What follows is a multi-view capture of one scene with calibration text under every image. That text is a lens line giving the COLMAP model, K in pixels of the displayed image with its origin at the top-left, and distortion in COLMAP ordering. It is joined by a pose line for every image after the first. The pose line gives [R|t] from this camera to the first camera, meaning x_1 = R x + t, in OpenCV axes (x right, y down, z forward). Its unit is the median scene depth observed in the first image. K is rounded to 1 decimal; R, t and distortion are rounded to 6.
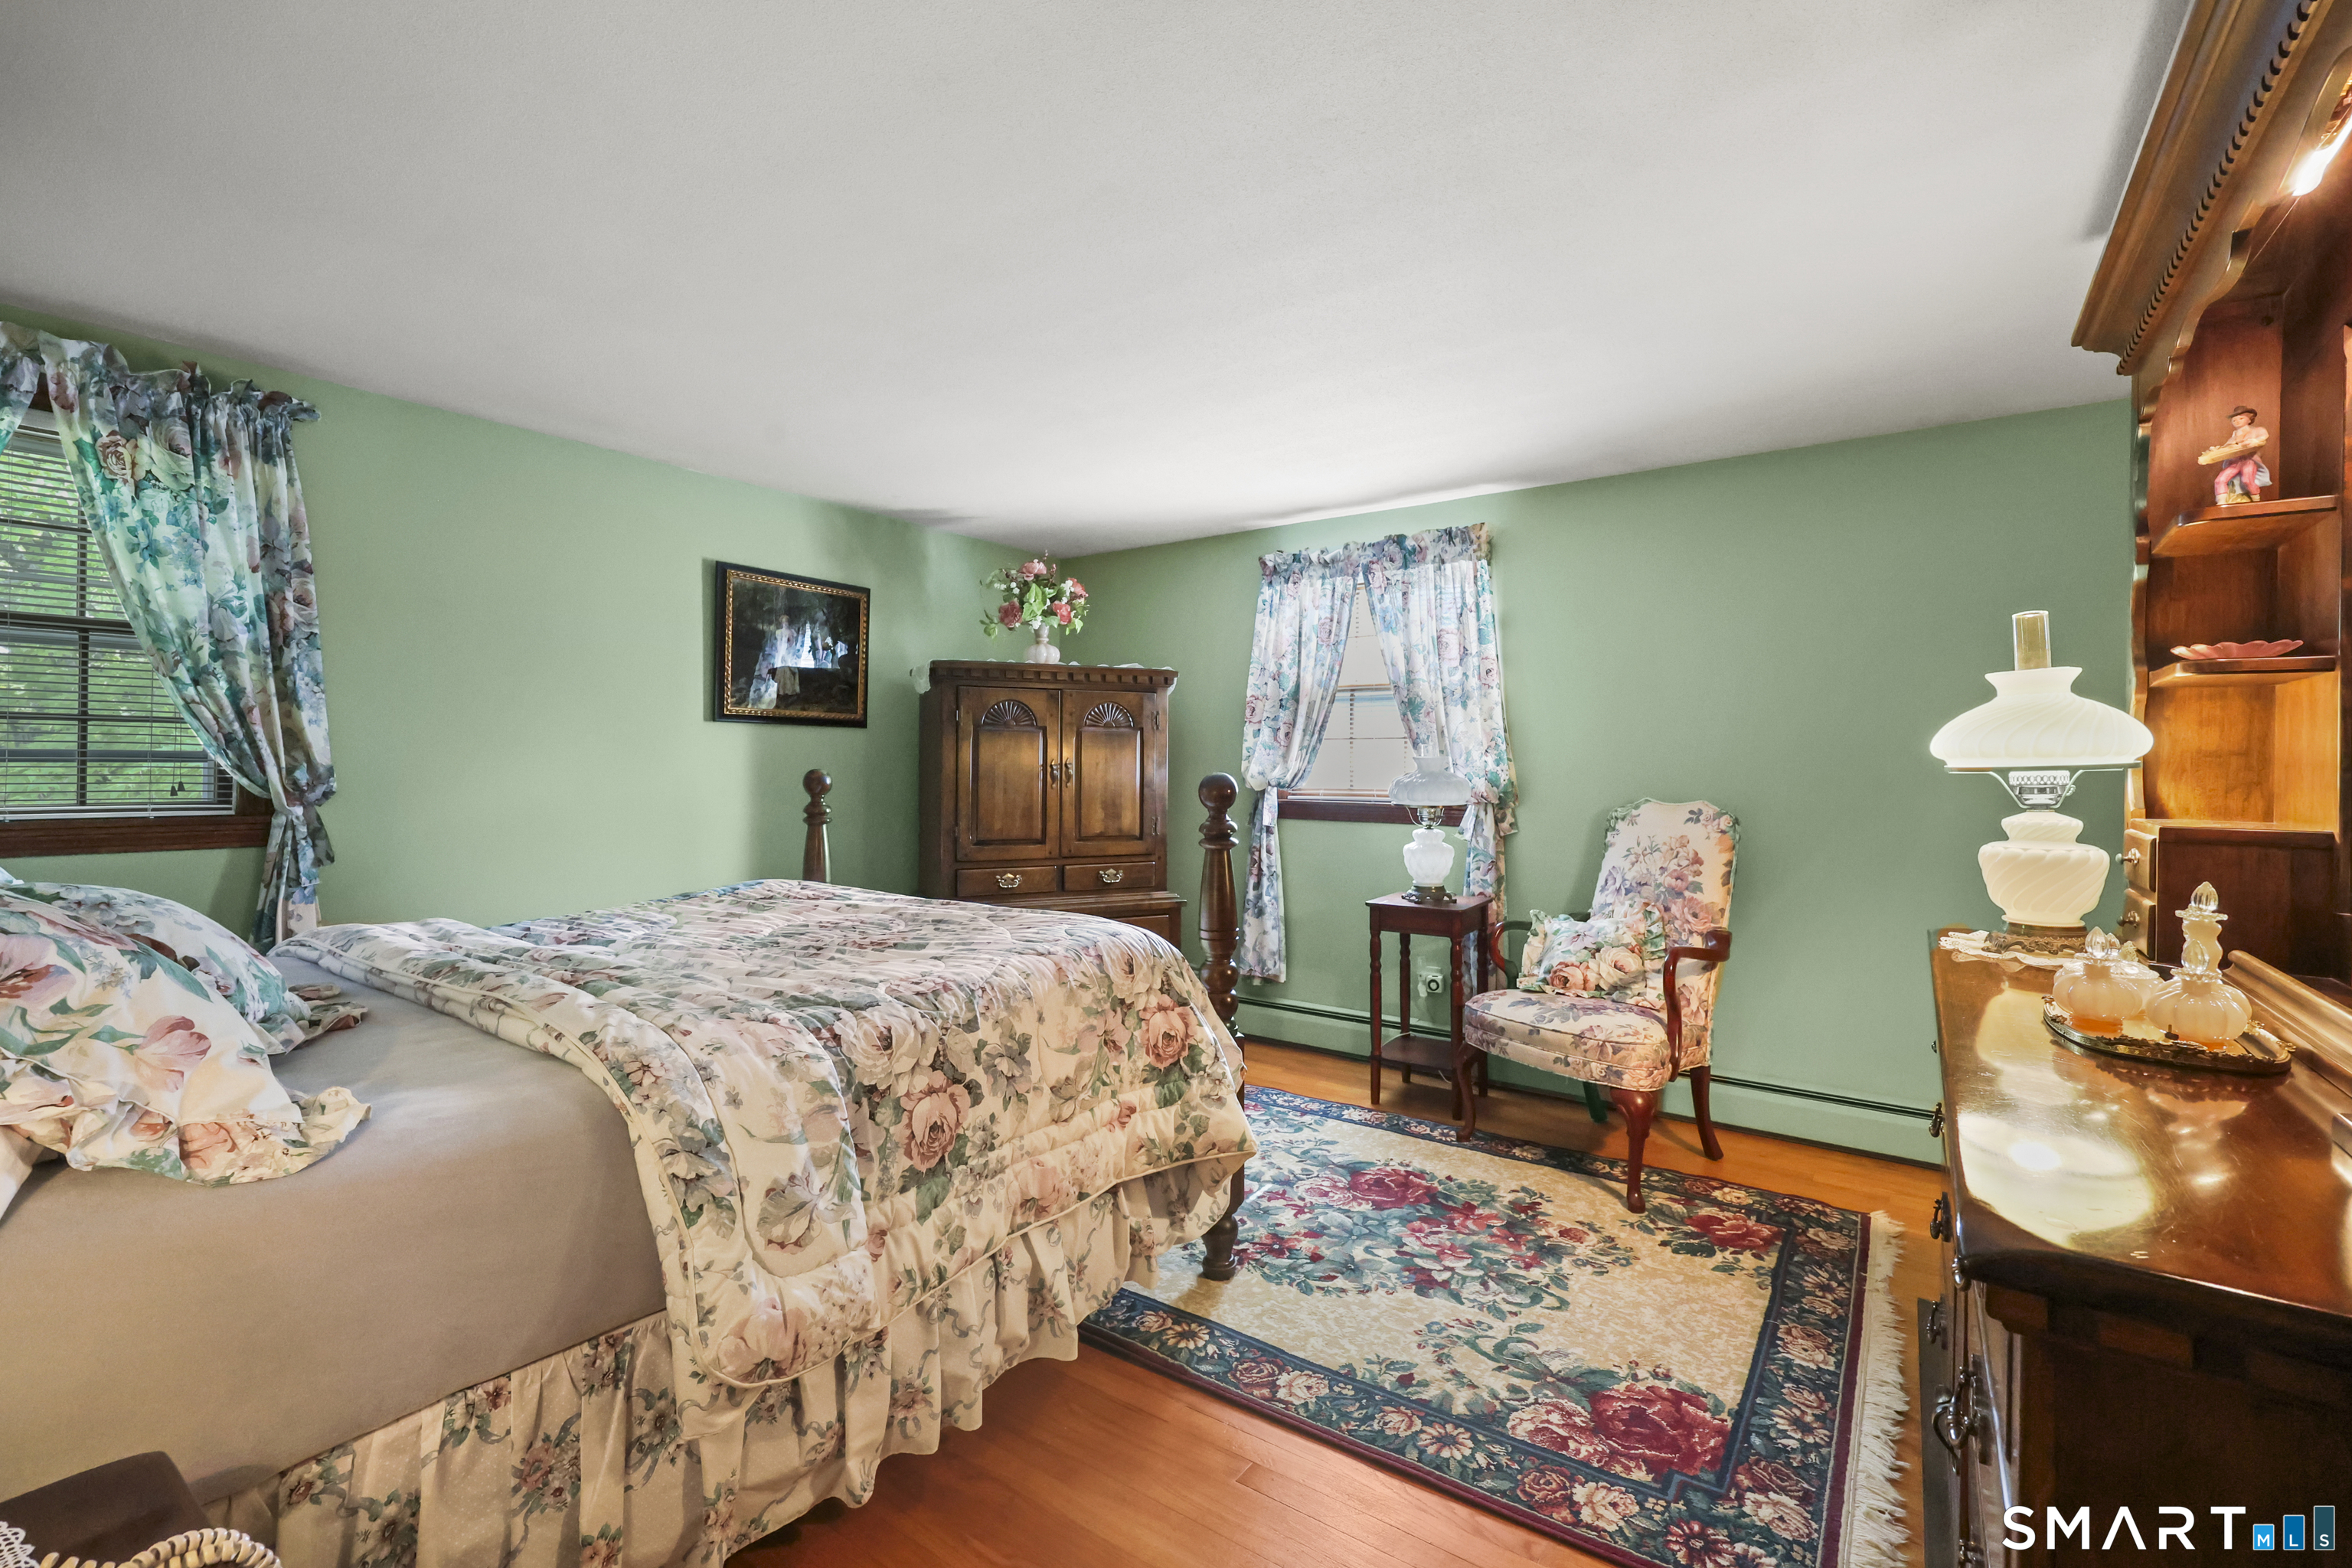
lens RADIAL K [[1026.3, 0, 1171.6], [0, 1026.3, 762.2], [0, 0, 1]] dist [-0.001473, -0.000142]
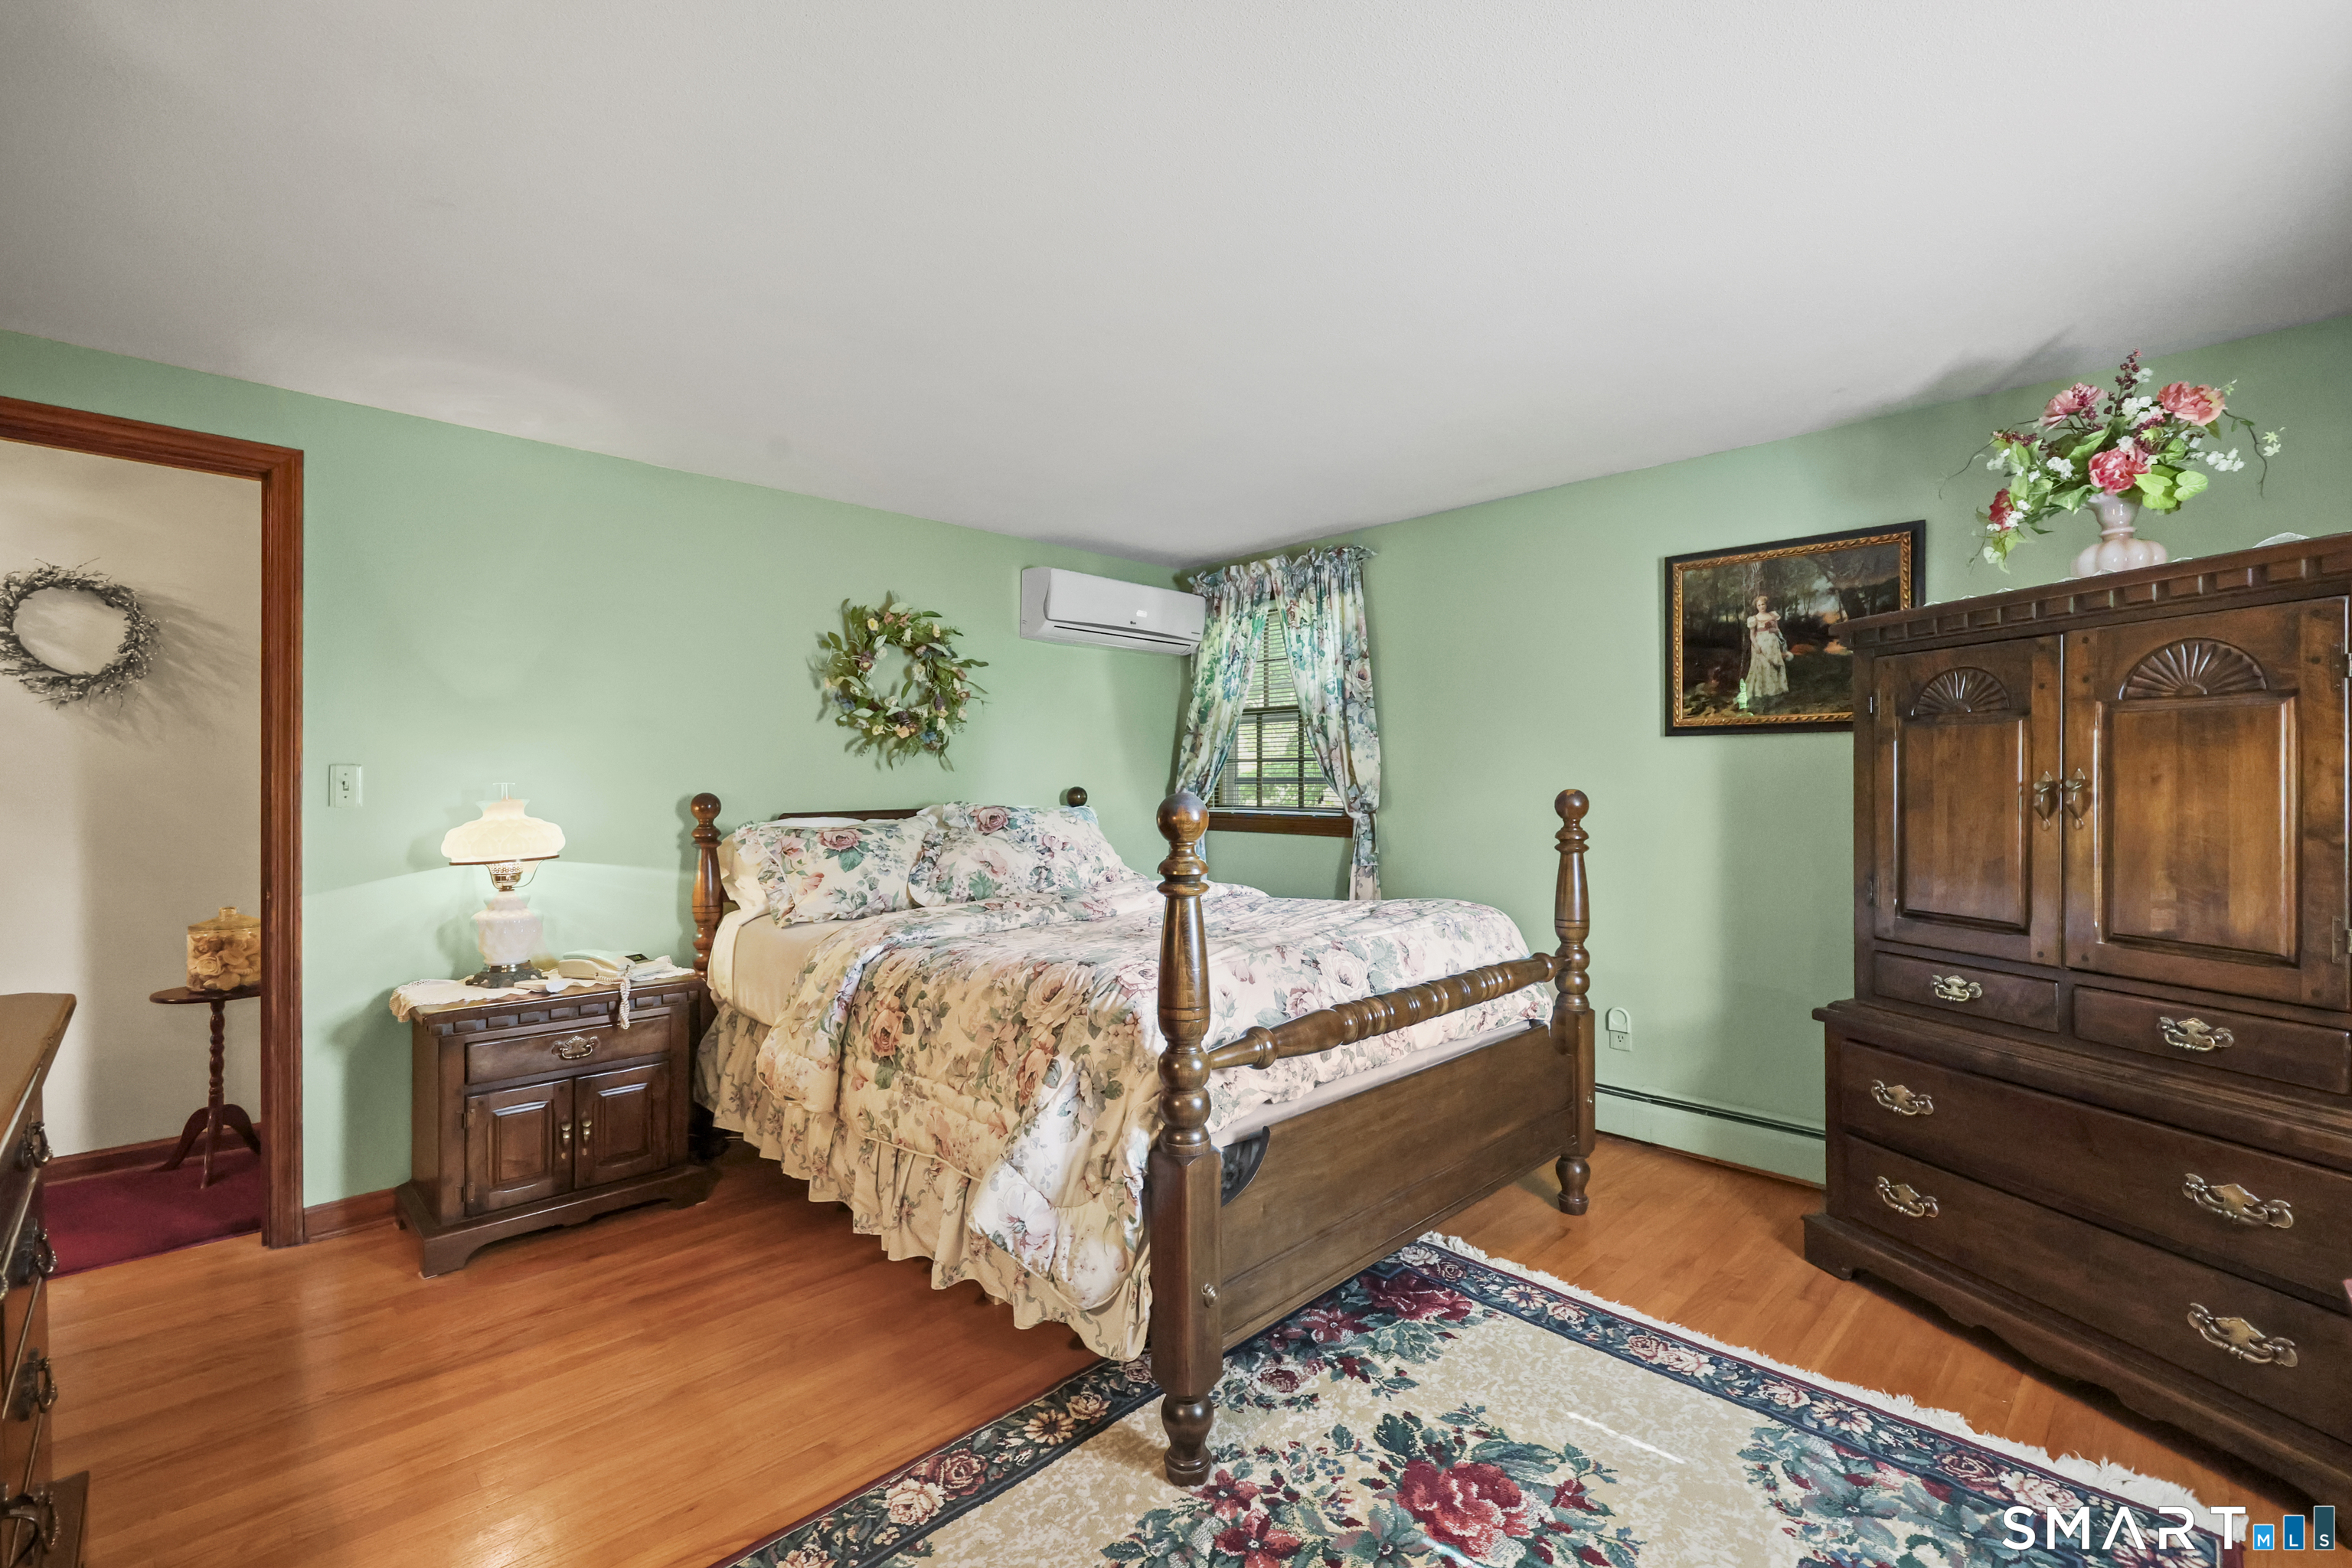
lens RADIAL K [[1006.9, 0, 1176.0], [0, 1006.9, 784.0], [0, 0, 1]] dist [0.002624, 0.000221]
pose [[-0.163664, -0.001498, -0.986515, 0.560005], [0.003960, 0.999990, -0.002176, 0.002500], [0.986508, -0.004263, -0.163656, 0.816540]]
